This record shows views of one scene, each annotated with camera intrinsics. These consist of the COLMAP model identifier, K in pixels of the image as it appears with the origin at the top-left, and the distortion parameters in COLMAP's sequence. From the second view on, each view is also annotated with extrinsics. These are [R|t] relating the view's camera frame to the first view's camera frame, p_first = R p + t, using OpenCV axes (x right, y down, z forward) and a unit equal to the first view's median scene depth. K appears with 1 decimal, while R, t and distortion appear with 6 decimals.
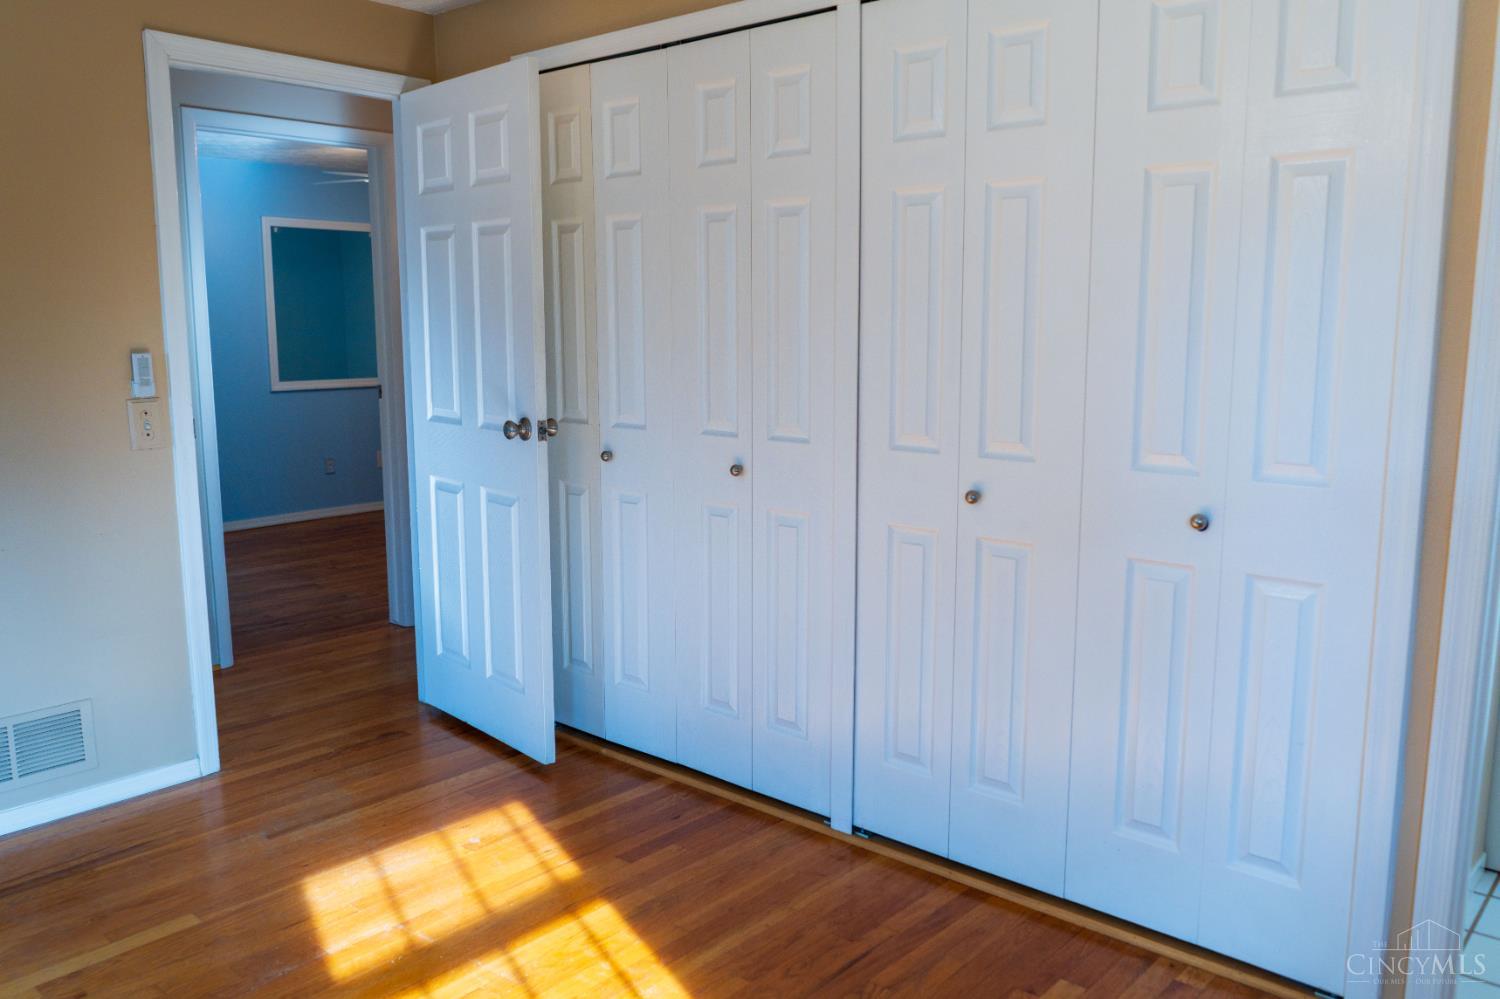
lens RADIAL K [[1201.4, 0, 722.2], [0, 1201.4, 501.9], [0, 0, 1]] dist [-0.026867, 0.021576]
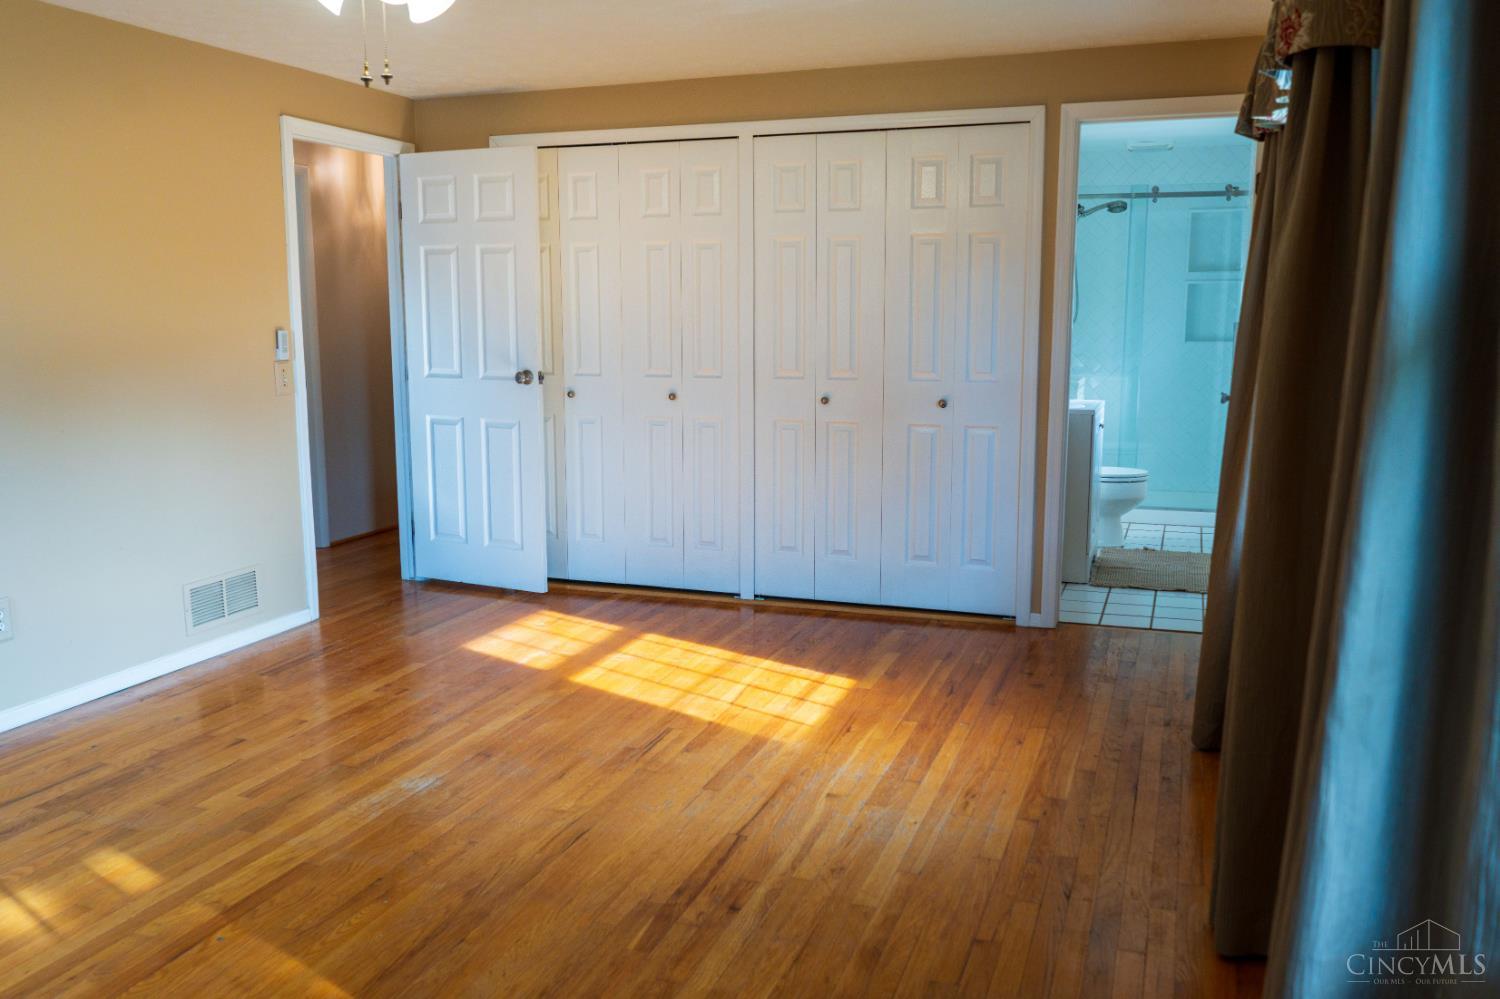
lens RADIAL K [[1201.4, 0, 749.0], [0, 1201.4, 495.6], [0, 0, 1]] dist [-0.026867, 0.021576]
pose [[0.927730, -0.055947, 0.369036, -0.519953], [0.056406, 0.998362, 0.009555, 0.102955], [-0.368966, 0.011952, 0.929366, -0.616278]]
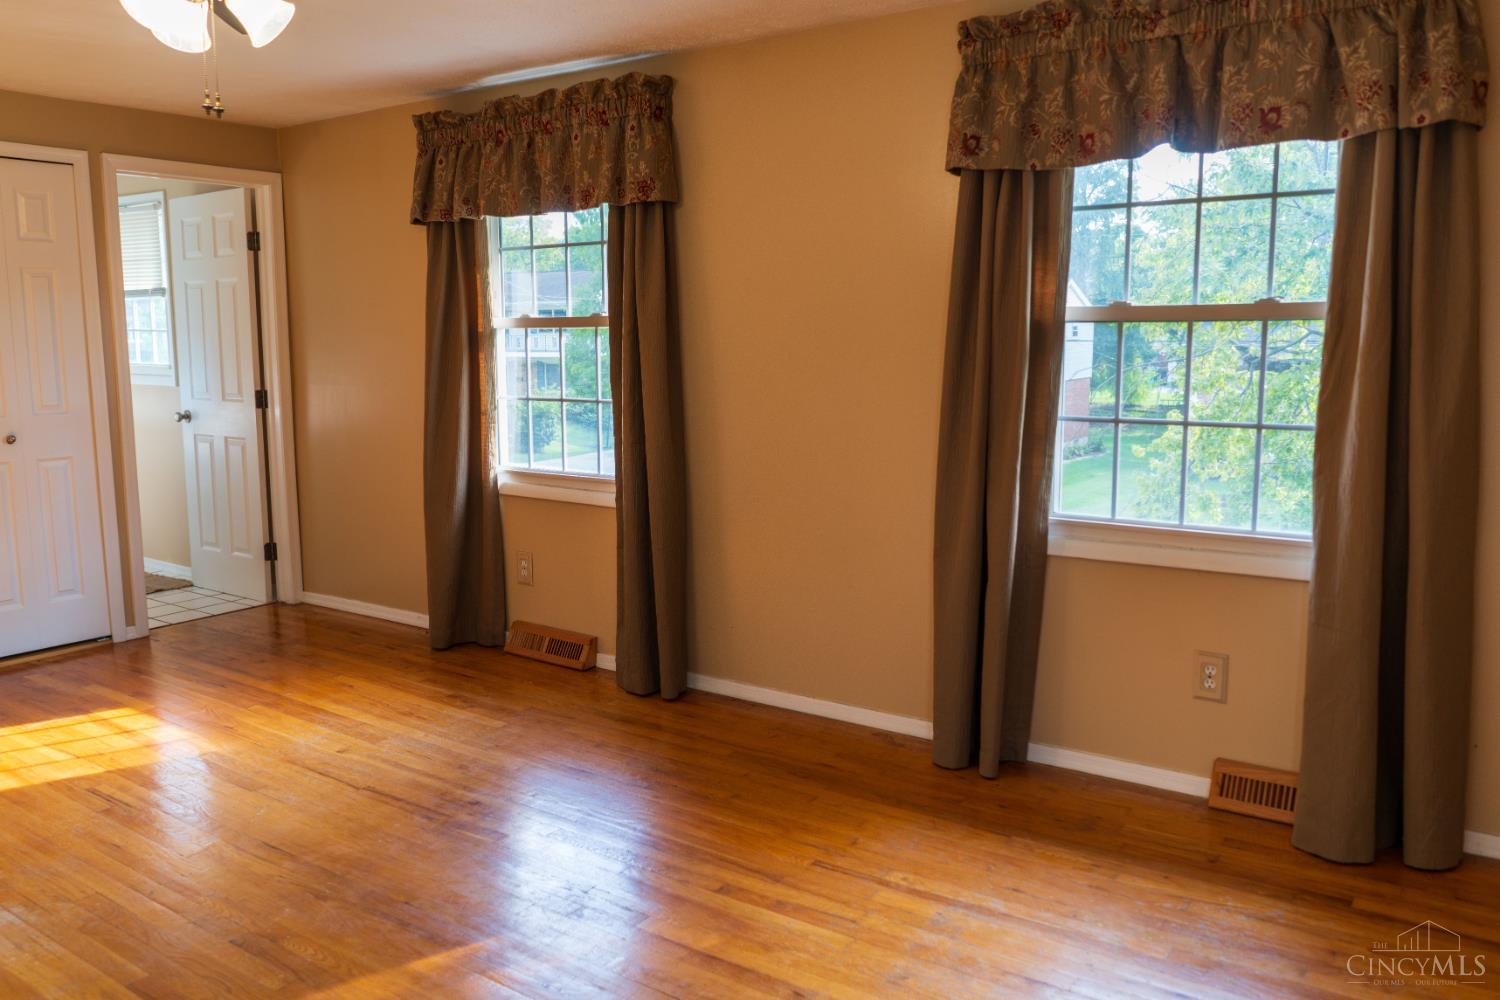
lens RADIAL K [[1201.4, 0, 716.6], [0, 1201.4, 494.7], [0, 0, 1]] dist [-0.026867, 0.021576]
pose [[-0.100718, -0.126642, 0.986822, -1.290495], [0.157556, 0.977319, 0.141503, 0.007788], [-0.982360, 0.169732, -0.078481, -0.005633]]
